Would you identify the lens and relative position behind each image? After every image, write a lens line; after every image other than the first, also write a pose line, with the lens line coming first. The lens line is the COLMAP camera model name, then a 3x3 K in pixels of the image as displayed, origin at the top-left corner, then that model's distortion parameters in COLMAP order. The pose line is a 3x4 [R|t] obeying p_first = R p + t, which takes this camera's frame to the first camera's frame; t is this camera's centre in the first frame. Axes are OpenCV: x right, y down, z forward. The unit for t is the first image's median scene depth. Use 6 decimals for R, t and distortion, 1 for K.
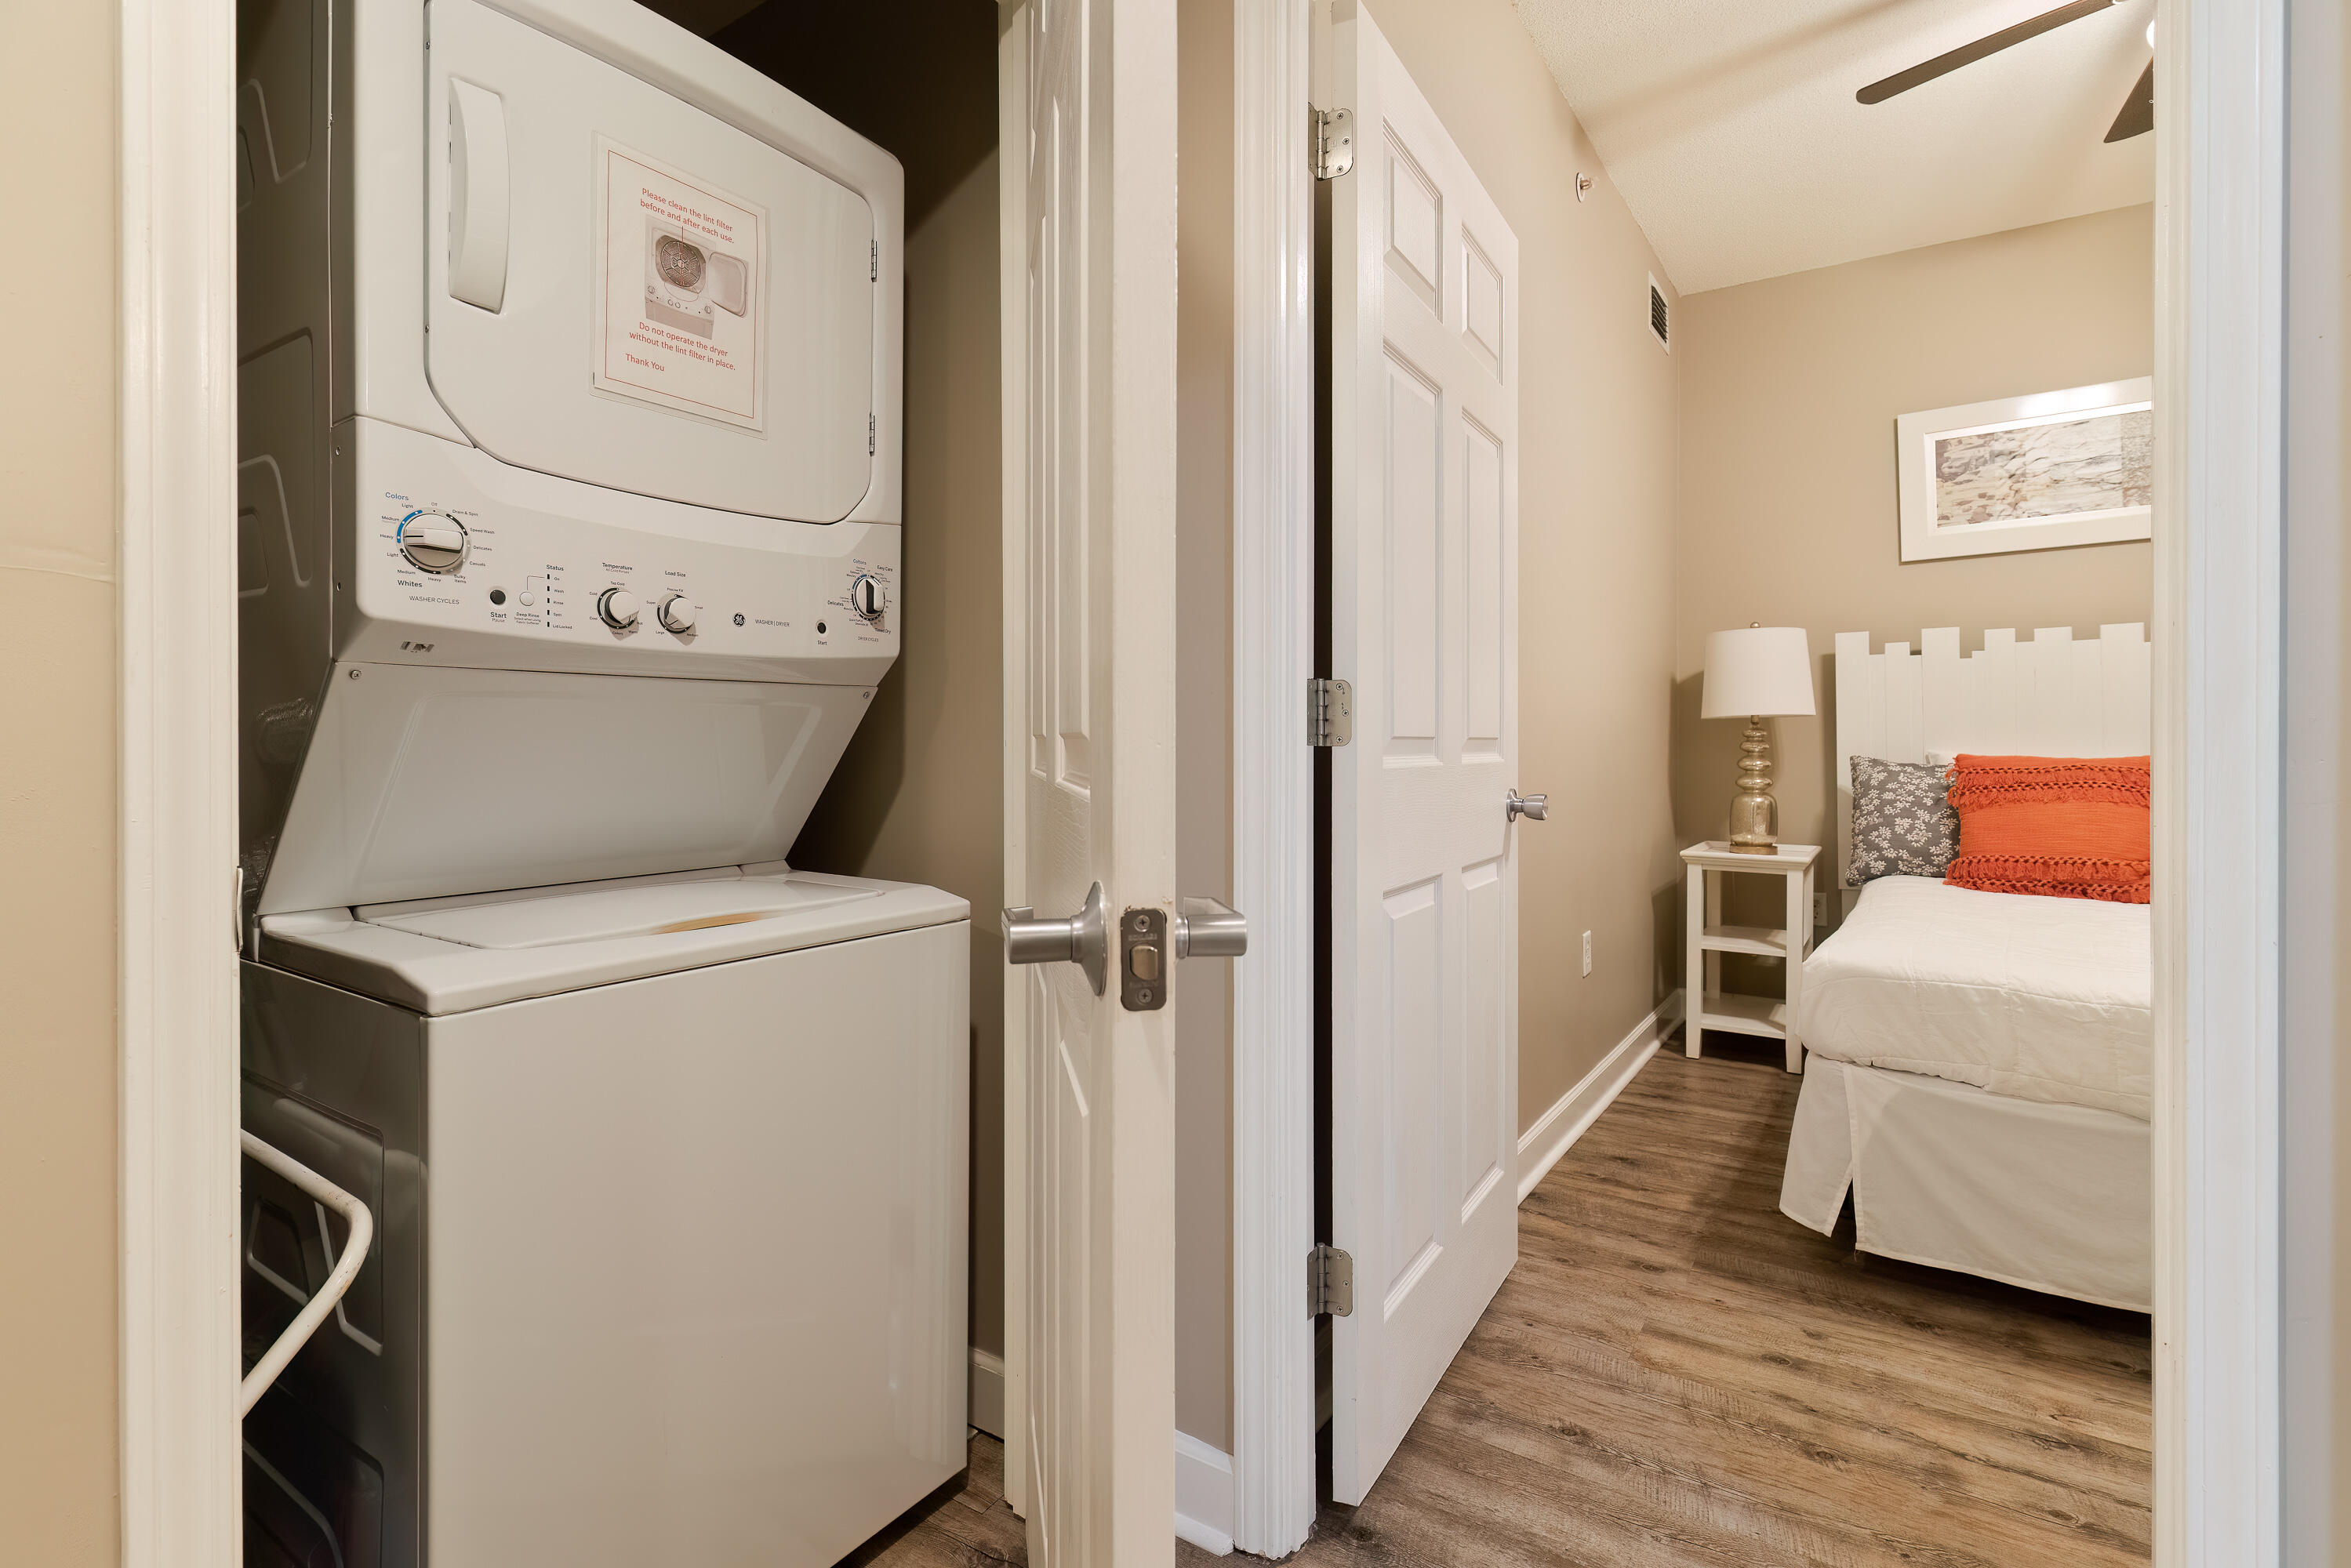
lens RADIAL K [[1159.2, 0, 1184.1], [0, 1159.2, 724.7], [0, 0, 1]] dist [0.001301, 0.000411]
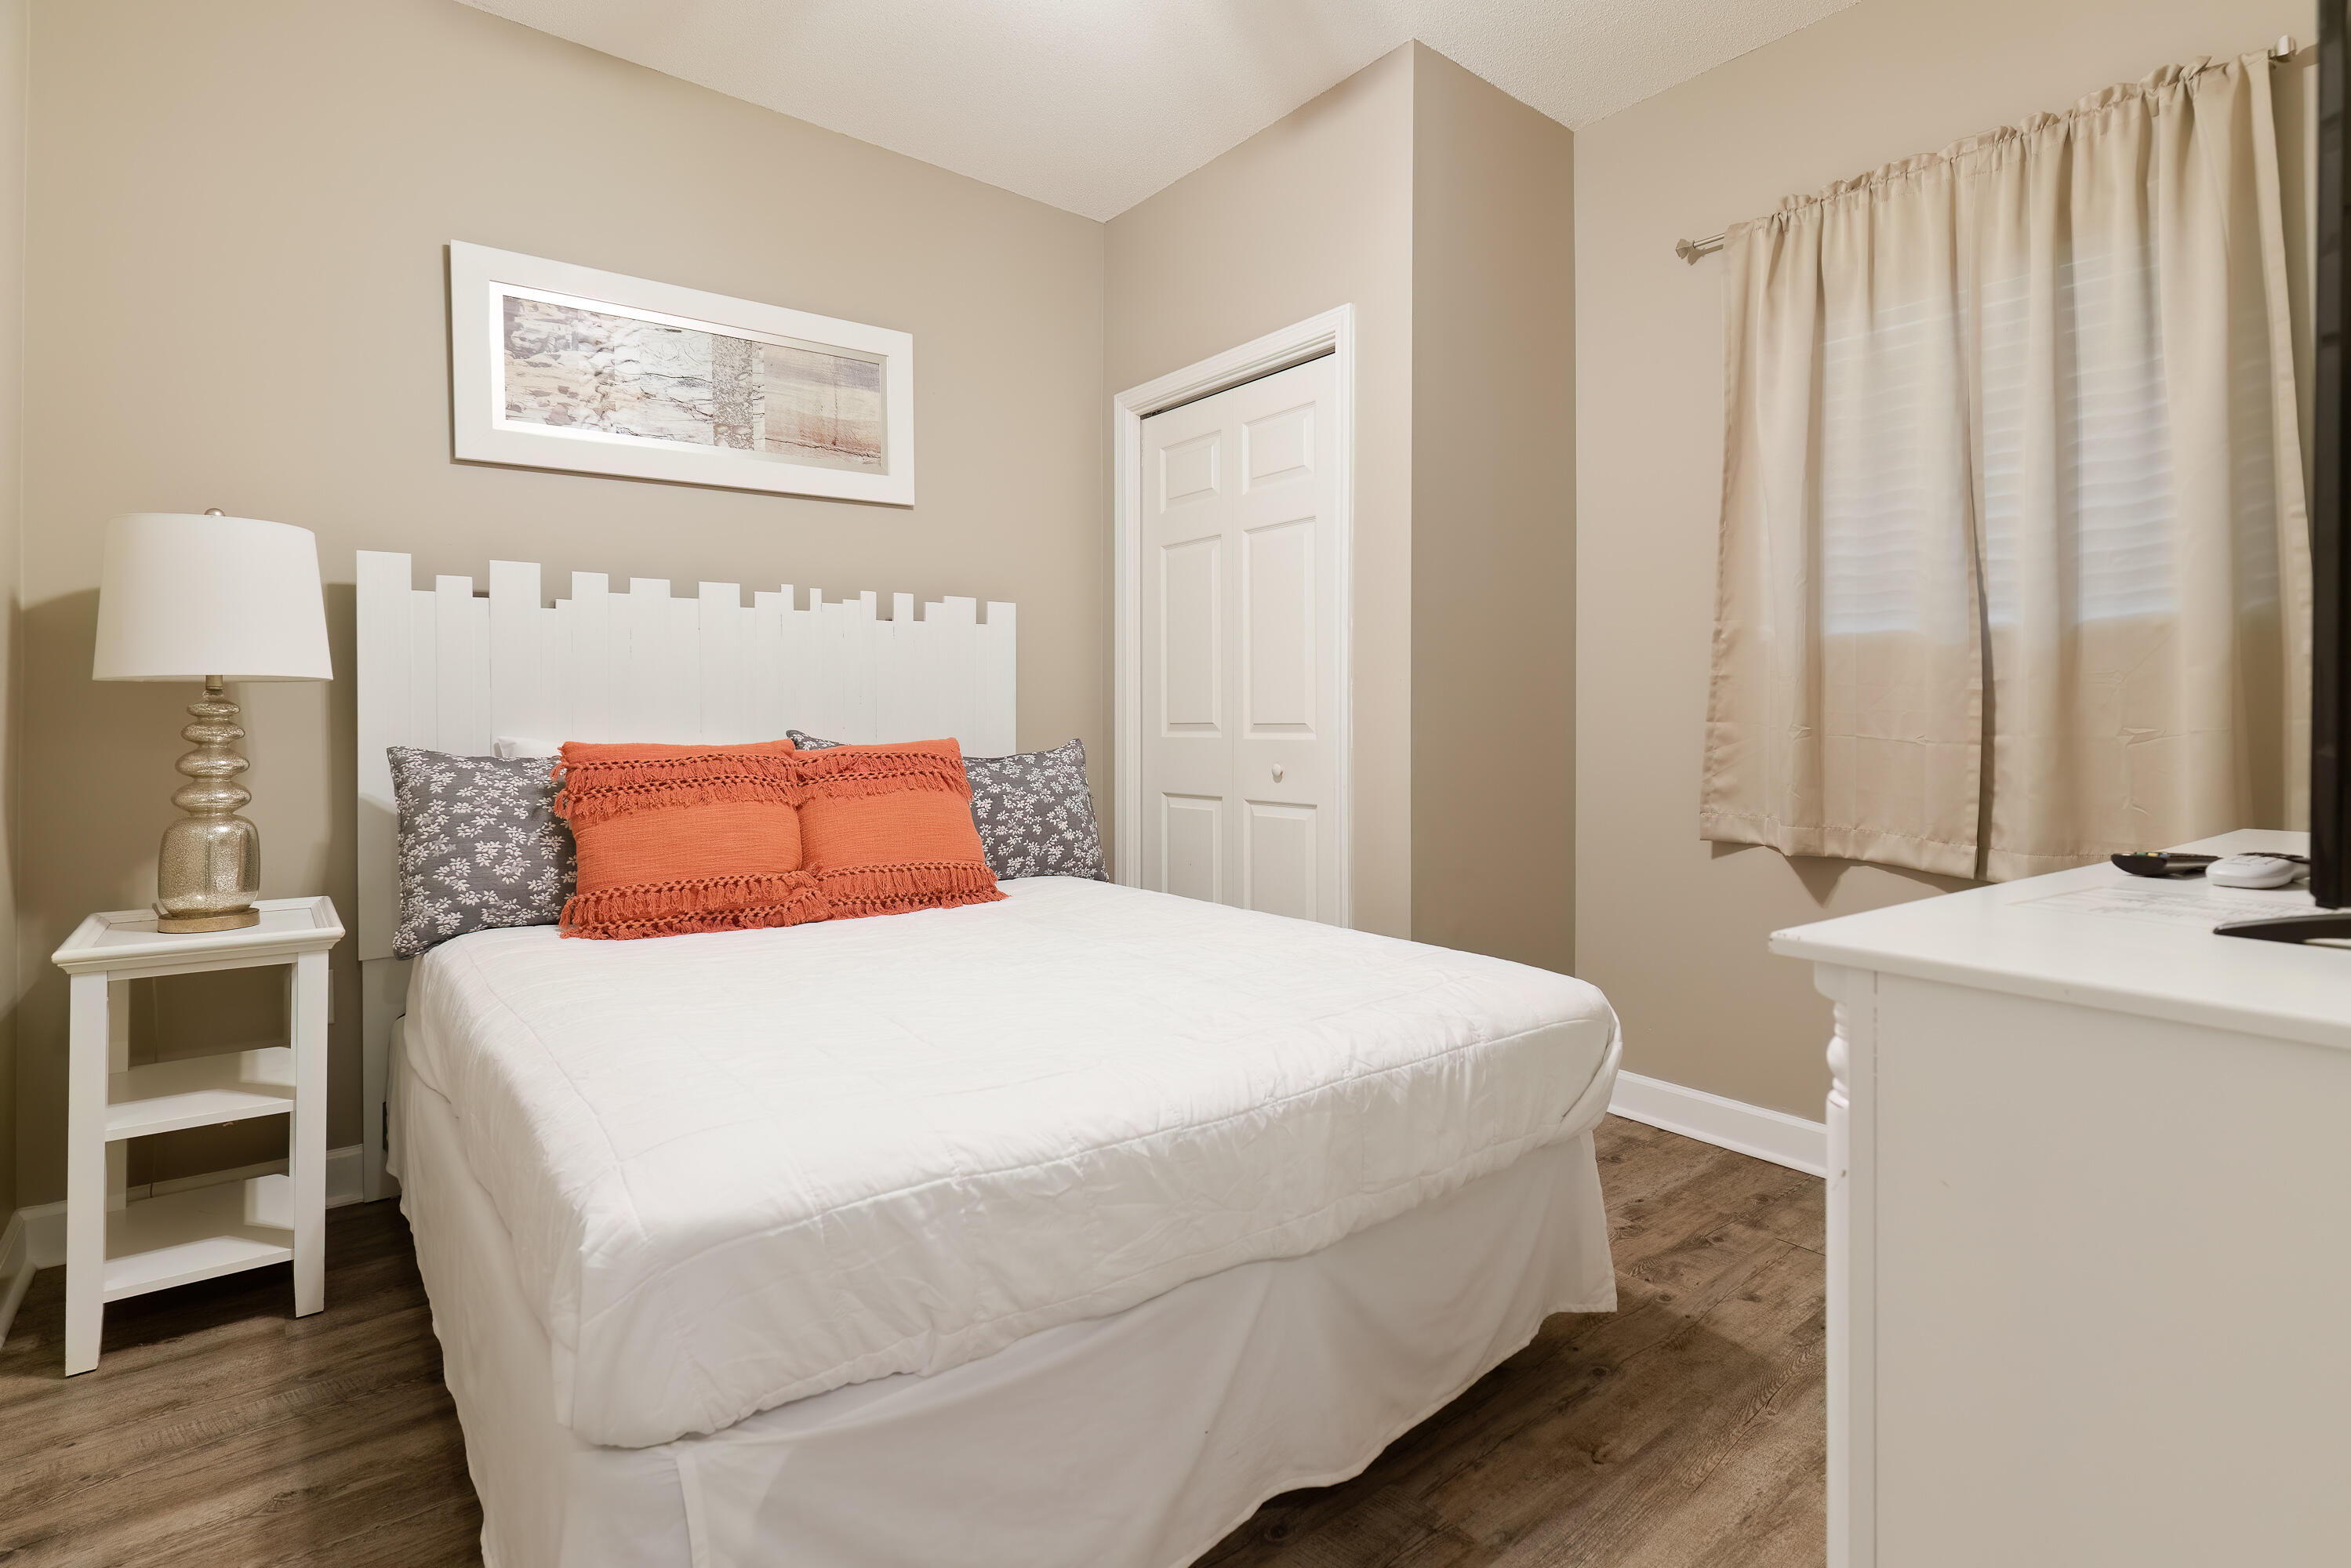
lens RADIAL K [[1159.2, 0, 1184.1], [0, 1159.2, 724.7], [0, 0, 1]] dist [0.001301, 0.000411]
pose [[0.327368, -0.000436, 0.944897, 0.126899], [-0.013089, 0.999902, 0.004997, 0.006205], [-0.944806, -0.014004, 0.327330, 0.400185]]
